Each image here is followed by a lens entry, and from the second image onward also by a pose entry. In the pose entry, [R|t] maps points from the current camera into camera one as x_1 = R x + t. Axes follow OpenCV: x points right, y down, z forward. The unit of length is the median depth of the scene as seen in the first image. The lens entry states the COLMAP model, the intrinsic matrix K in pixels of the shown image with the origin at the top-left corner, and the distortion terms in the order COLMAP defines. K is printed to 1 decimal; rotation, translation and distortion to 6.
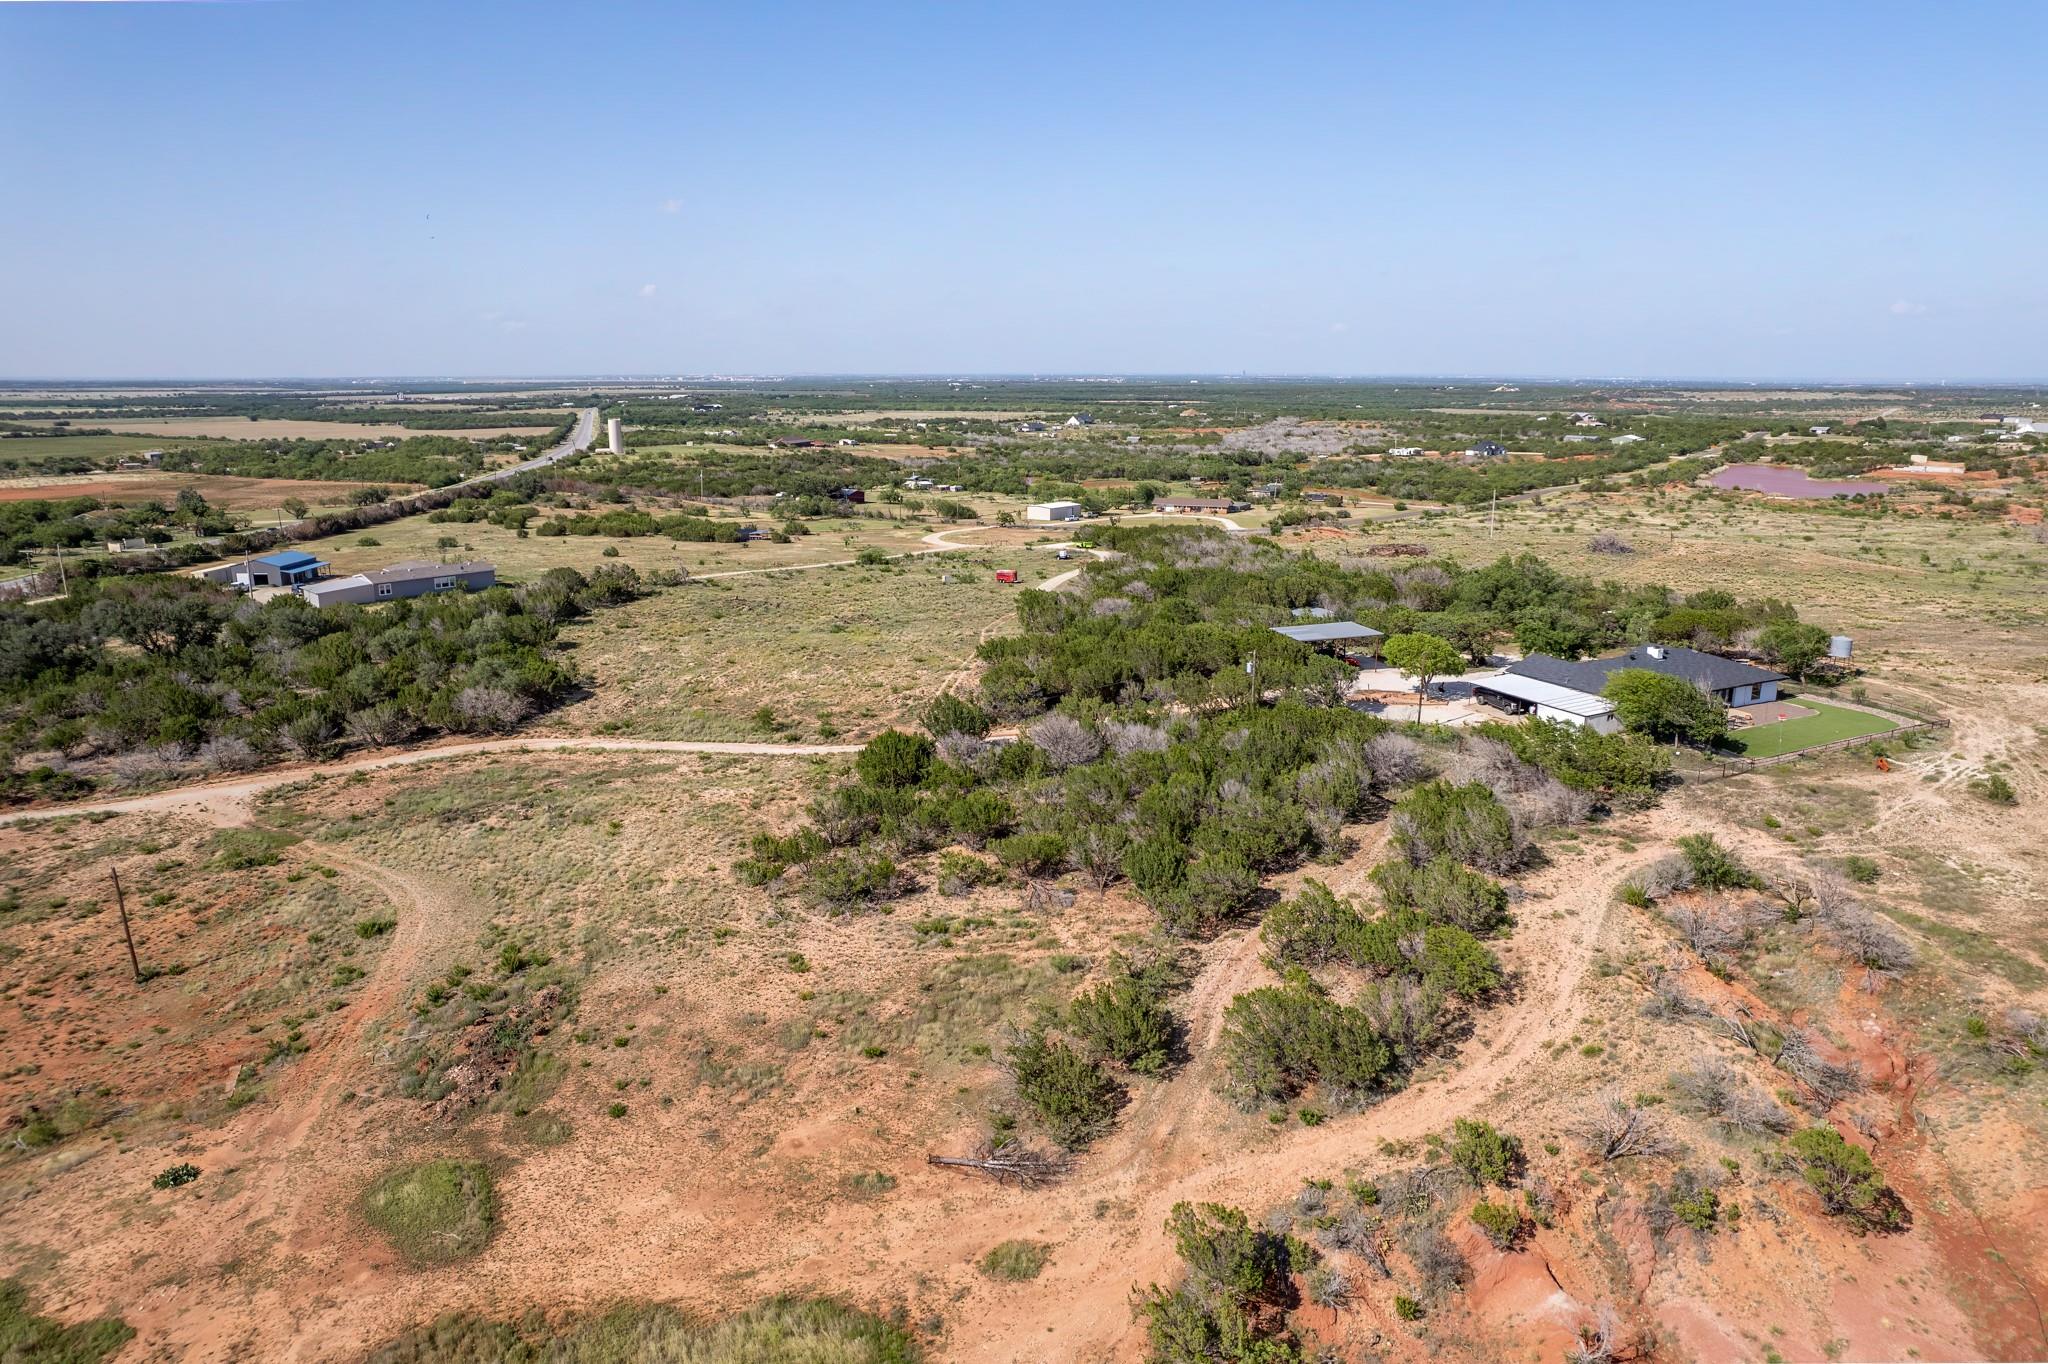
lens RADIAL K [[1299.5, 0, 1023.7], [0, 1299.5, 682.0], [0, 0, 1]] dist [-0.019077, 0.002734]
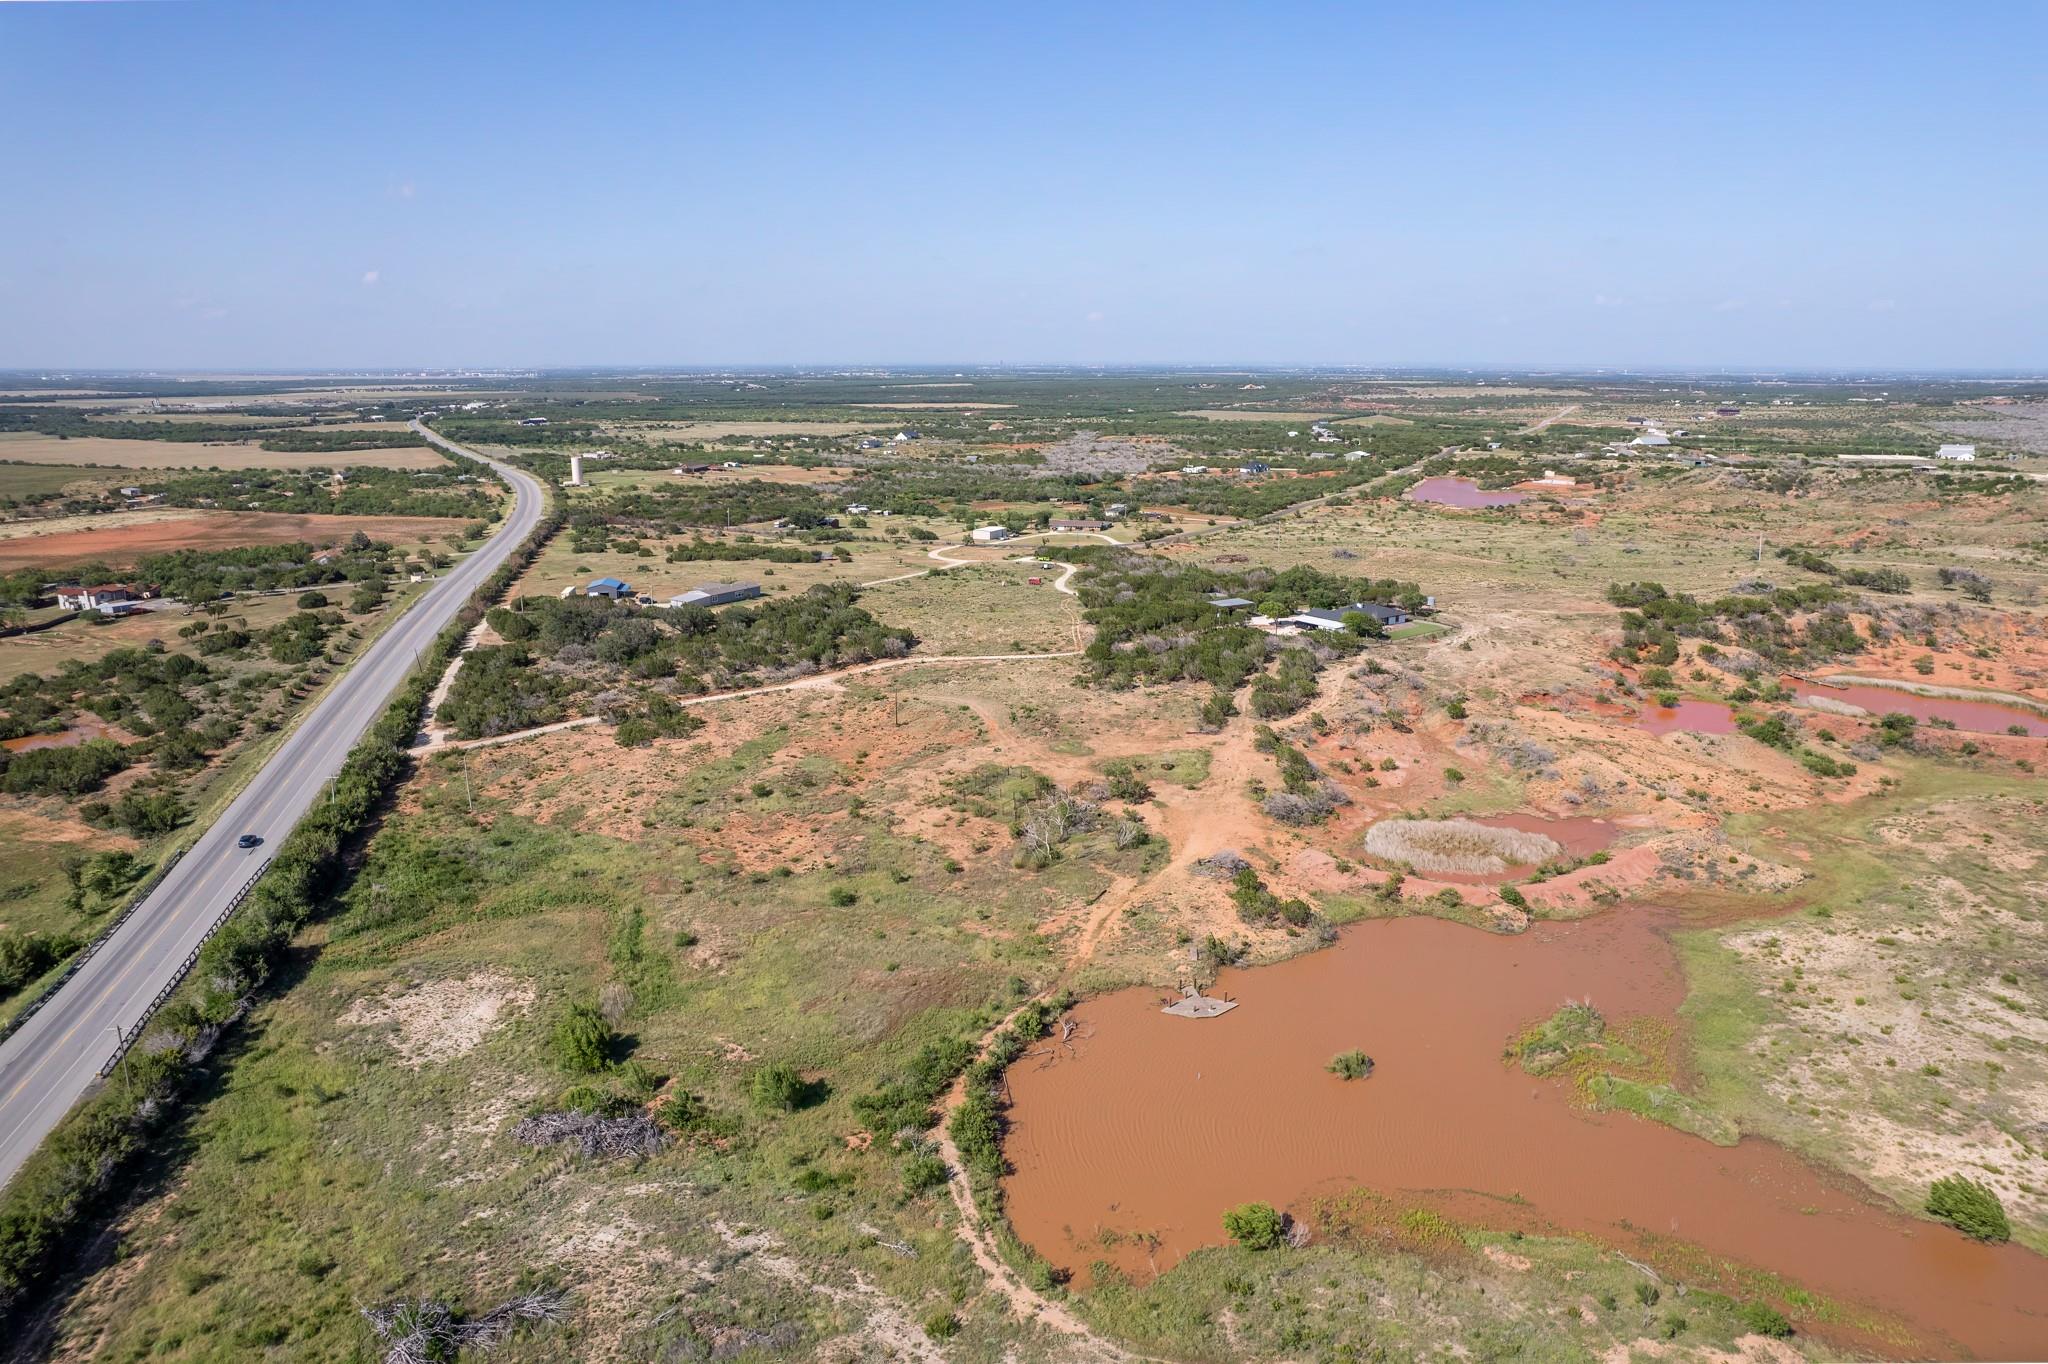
lens RADIAL K [[1299.5, 0, 1024.1], [0, 1299.5, 681.5], [0, 0, 1]] dist [-0.019077, 0.002734]
pose [[0.983778, -0.044840, 0.173698, -0.186058], [0.043678, 0.998990, 0.010511, 0.021415], [-0.173994, -0.002754, 0.984743, -0.425004]]
